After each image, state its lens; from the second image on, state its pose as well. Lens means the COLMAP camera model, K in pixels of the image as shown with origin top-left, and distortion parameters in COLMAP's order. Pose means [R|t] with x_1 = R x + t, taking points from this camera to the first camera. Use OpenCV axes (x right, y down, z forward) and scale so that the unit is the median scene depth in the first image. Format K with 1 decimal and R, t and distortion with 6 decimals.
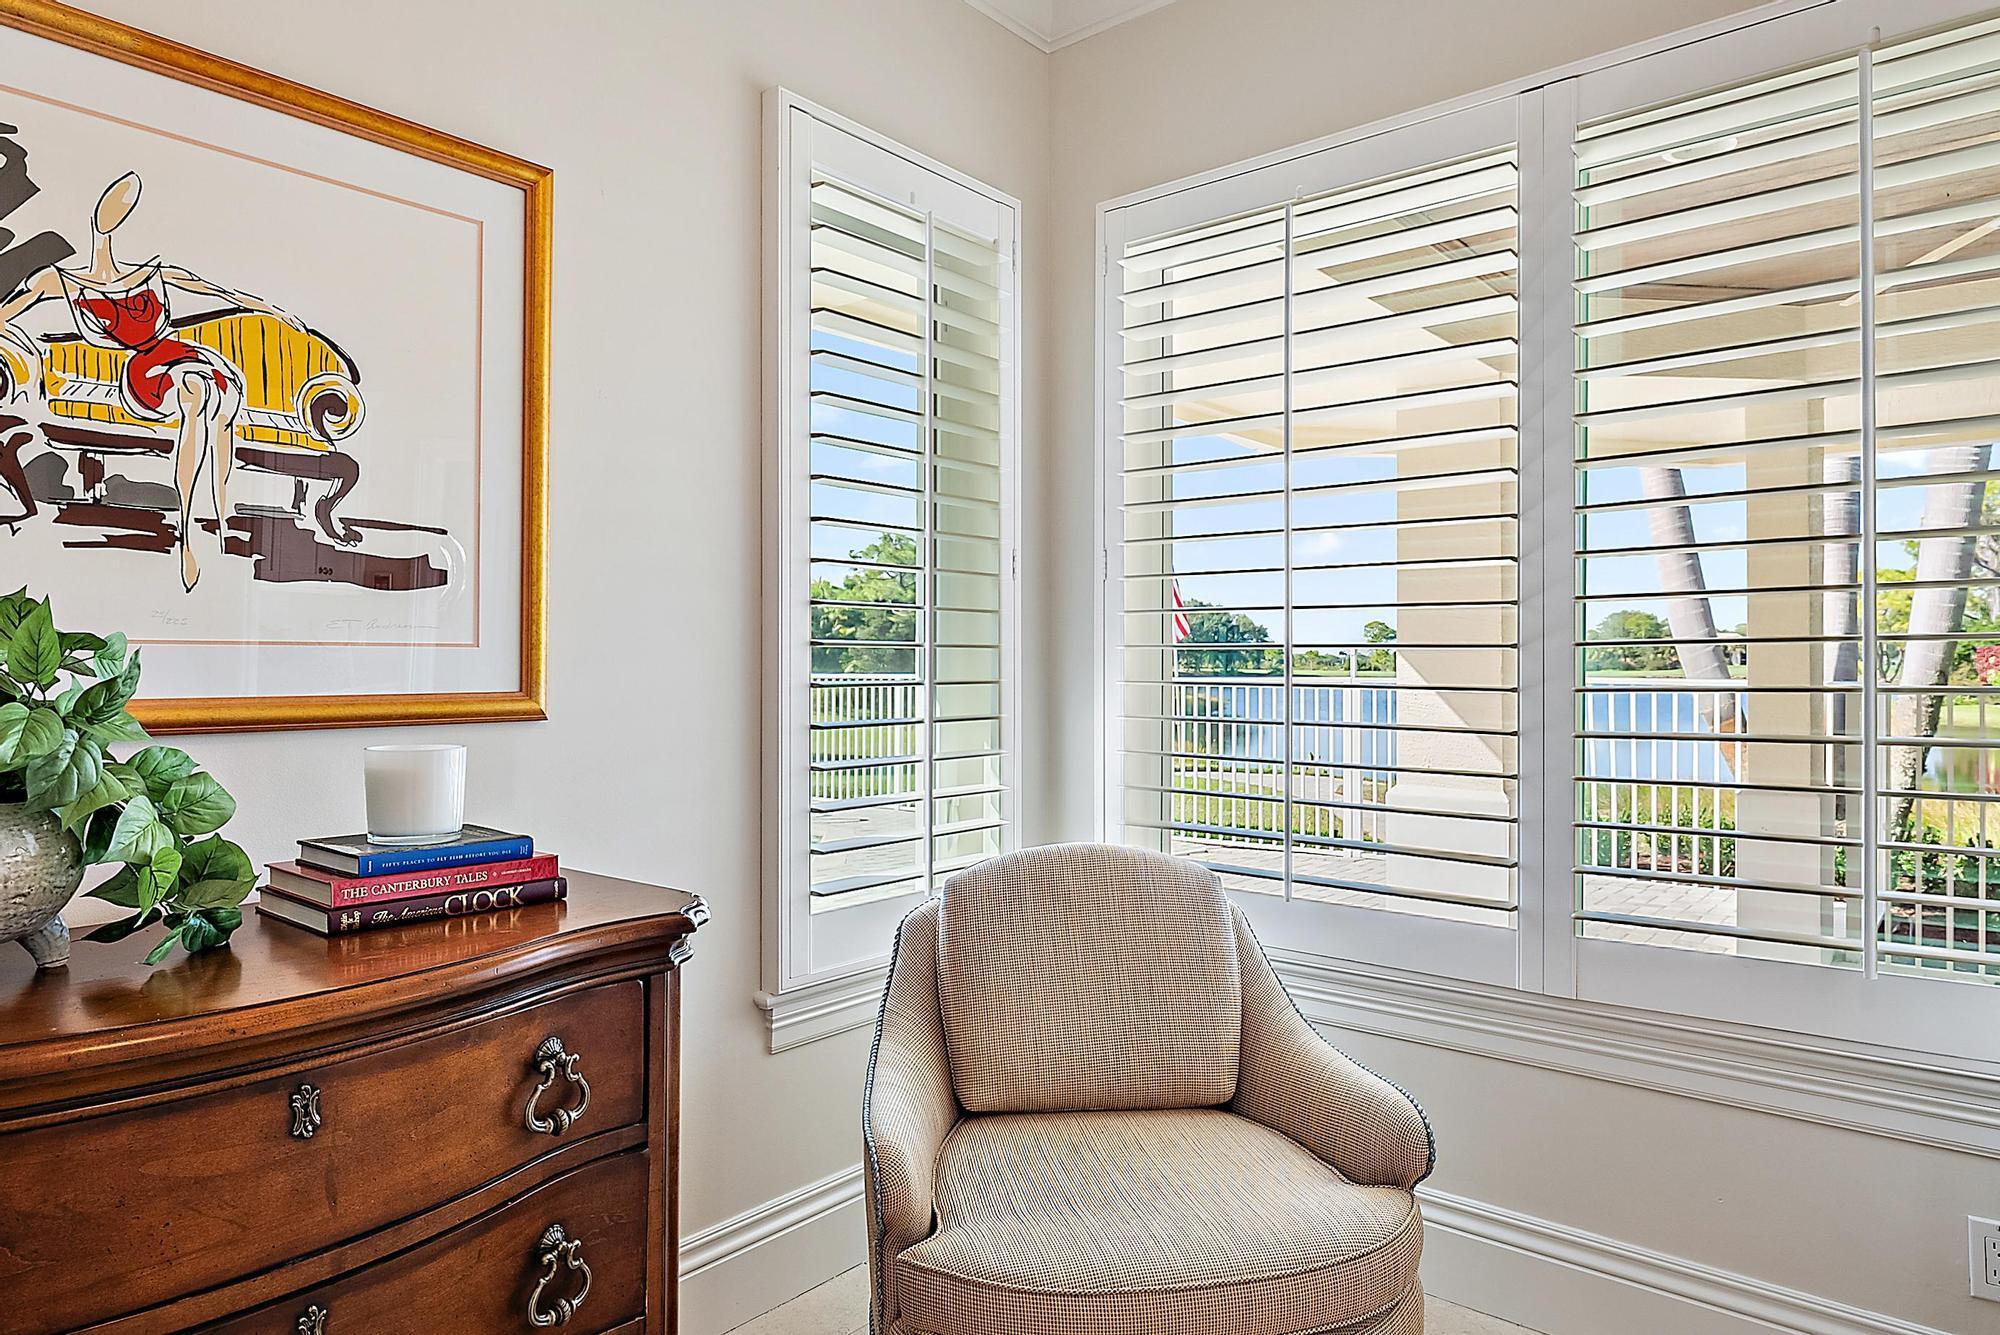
lens RADIAL K [[1215.9, 0, 1000.0], [0, 1215.9, 667.5], [0, 0, 1]] dist [-0.001979, -0.000544]
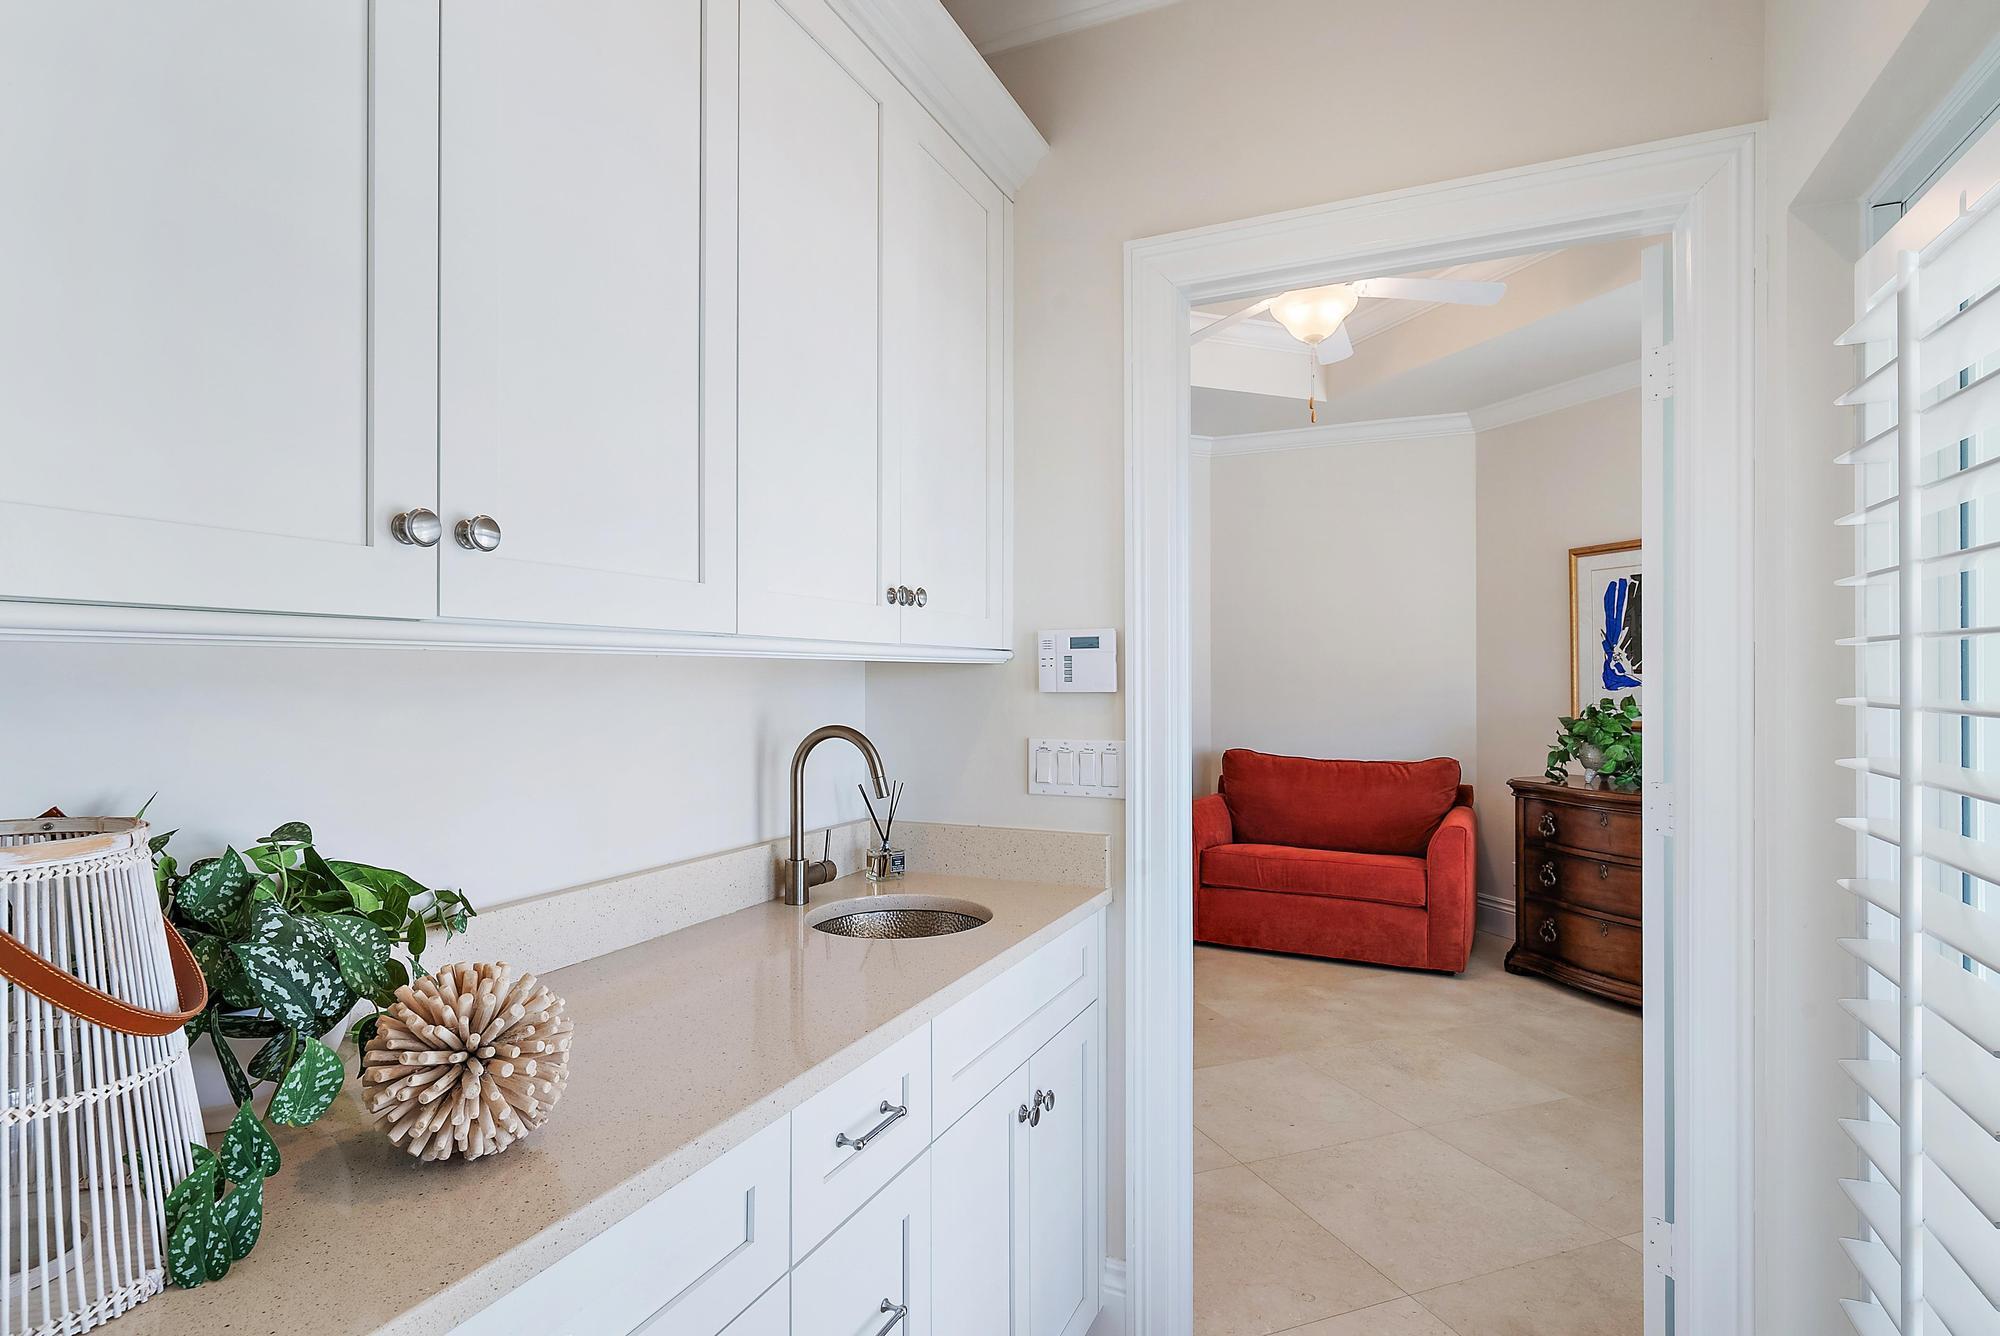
lens RADIAL K [[1012.3, 0, 1000.1], [0, 1012.3, 678.1], [0, 0, 1]] dist [0.000103, 0.000132]
pose [[-0.488940, -0.001927, -0.872315, 2.686018], [-0.001926, 0.999998, -0.001129, -0.093128], [0.872315, 0.001128, -0.488942, 0.666323]]
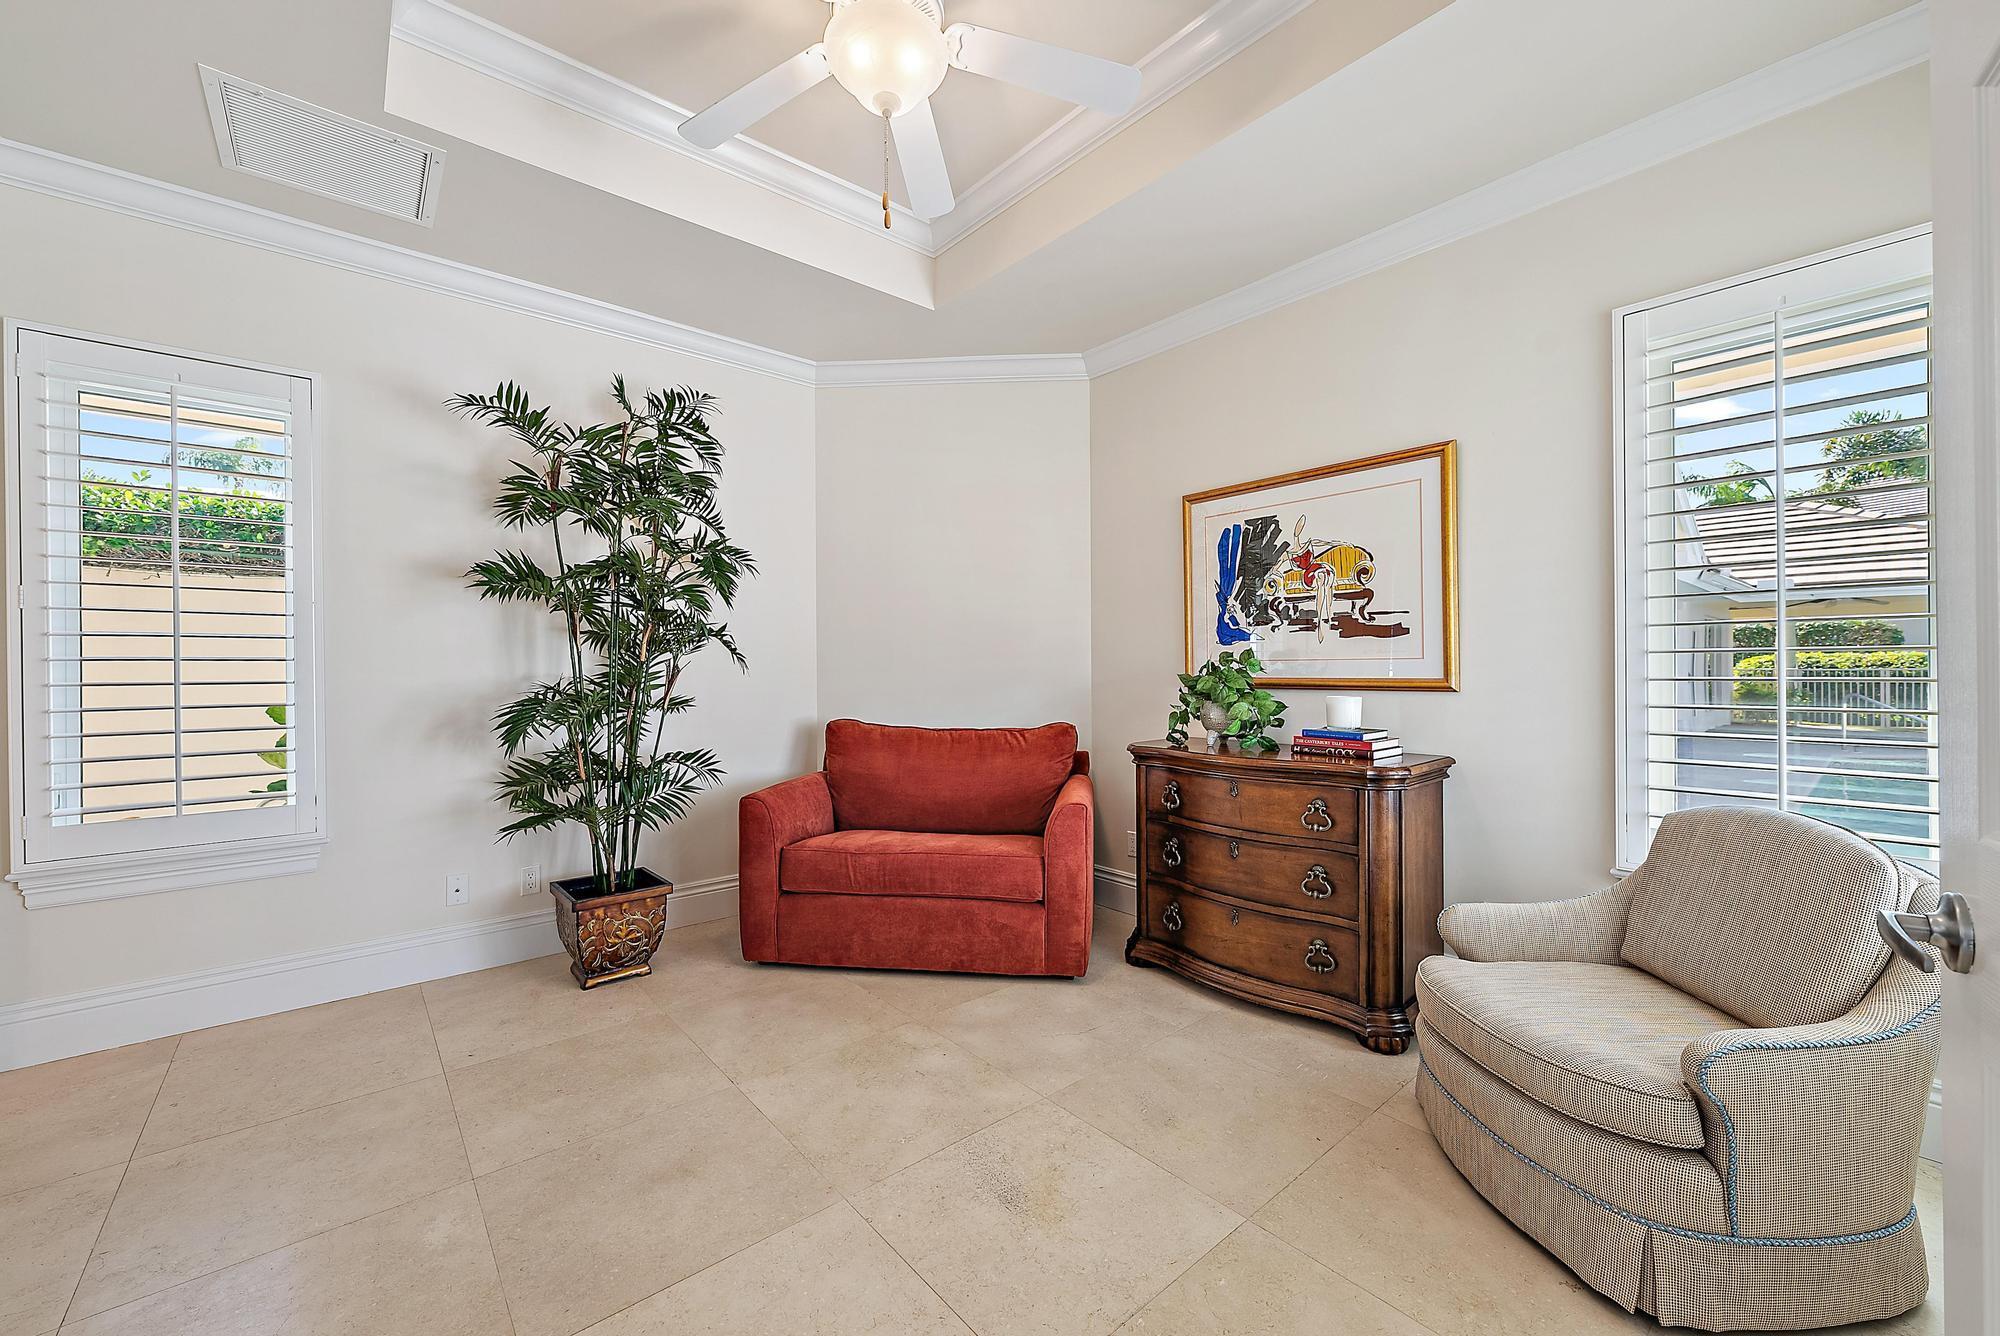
lens RADIAL K [[783.2, 0, 1000.0], [0, 783.2, 668.0], [0, 0, 1]] dist [0.000396, 0.000003]
pose [[-0.166088, 0.001533, -0.986110, 1.416183], [0.002895, 0.999995, 0.001067, -0.004083], [0.986107, -0.002678, -0.166092, 0.523414]]
